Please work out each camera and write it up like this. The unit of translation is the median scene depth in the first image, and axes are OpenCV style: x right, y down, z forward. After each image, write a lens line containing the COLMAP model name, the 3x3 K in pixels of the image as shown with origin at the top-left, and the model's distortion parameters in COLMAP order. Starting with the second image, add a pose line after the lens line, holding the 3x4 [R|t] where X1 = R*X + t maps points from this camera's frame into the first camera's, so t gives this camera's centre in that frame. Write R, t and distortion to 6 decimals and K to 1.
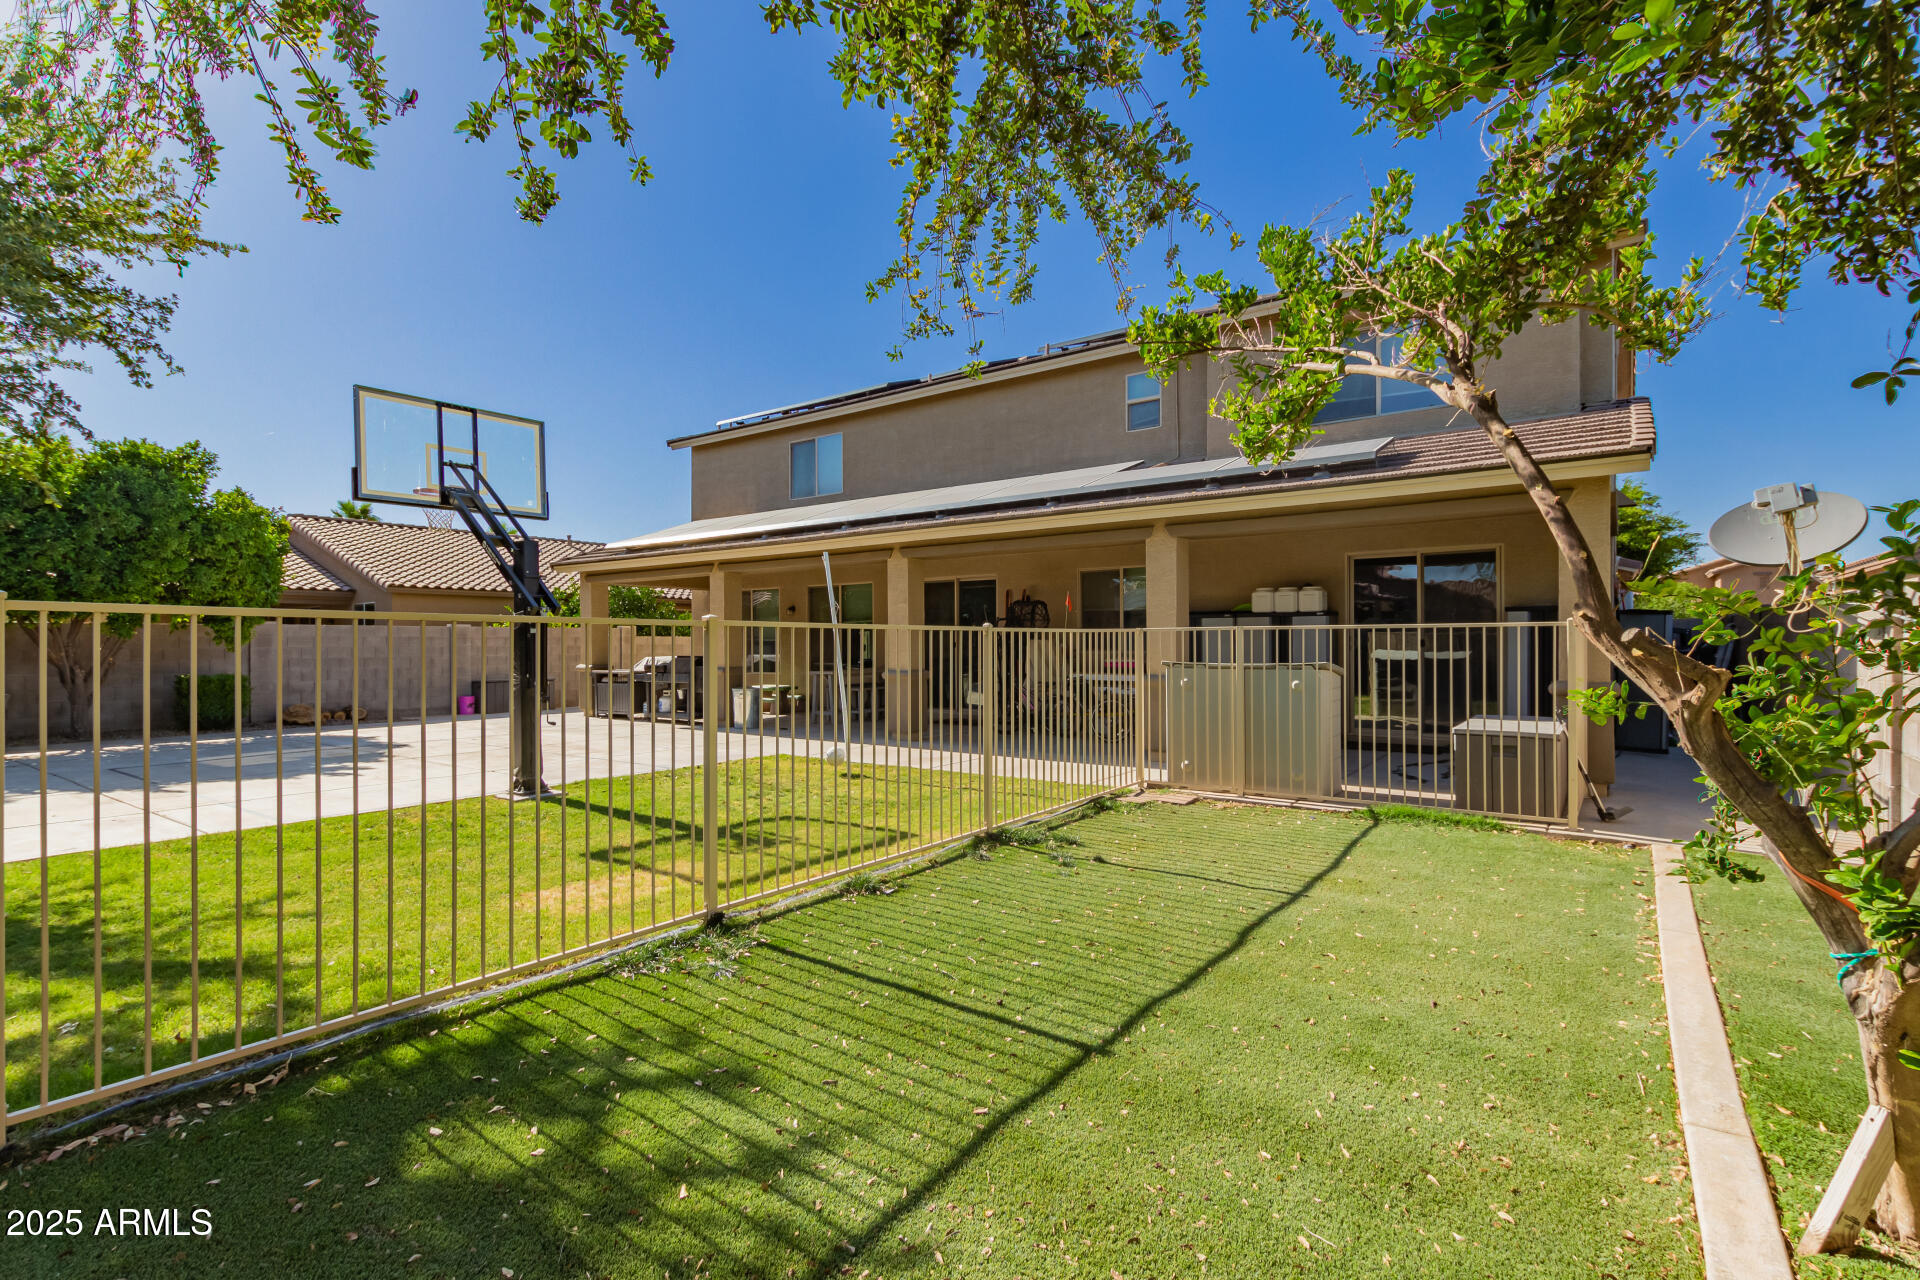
lens RADIAL K [[901.2, 0, 940.2], [0, 901.2, 634.2], [0, 0, 1]] dist [0.004472, -0.002842]
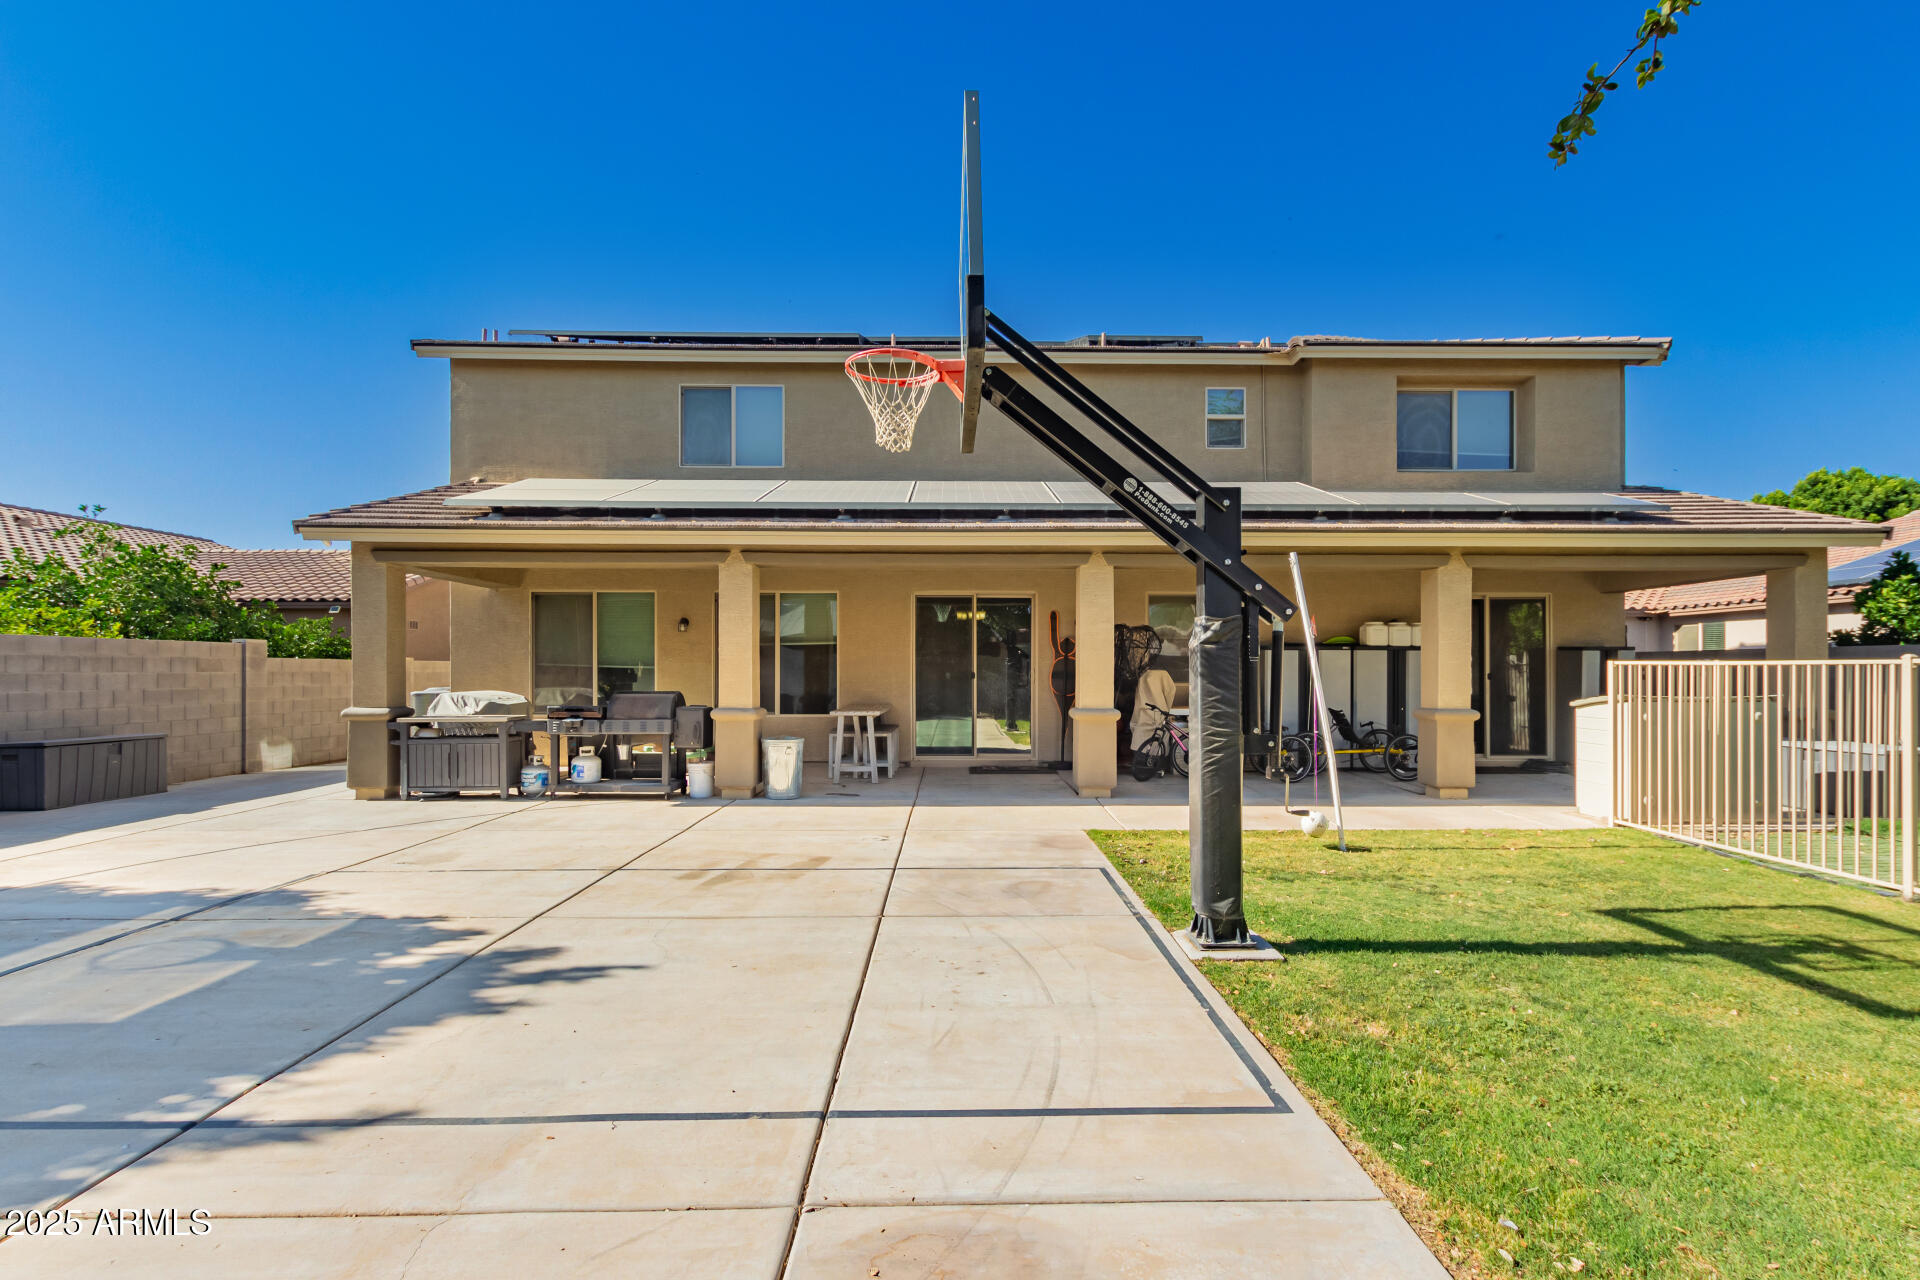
lens RADIAL K [[901.2, 0, 958.9], [0, 901.2, 670.6], [0, 0, 1]] dist [0.004472, -0.002842]
pose [[0.783863, 0.008245, 0.620879, -0.519132], [-0.010799, 0.999942, 0.000355, 0.006026], [-0.620840, -0.006983, 0.783906, 0.389332]]
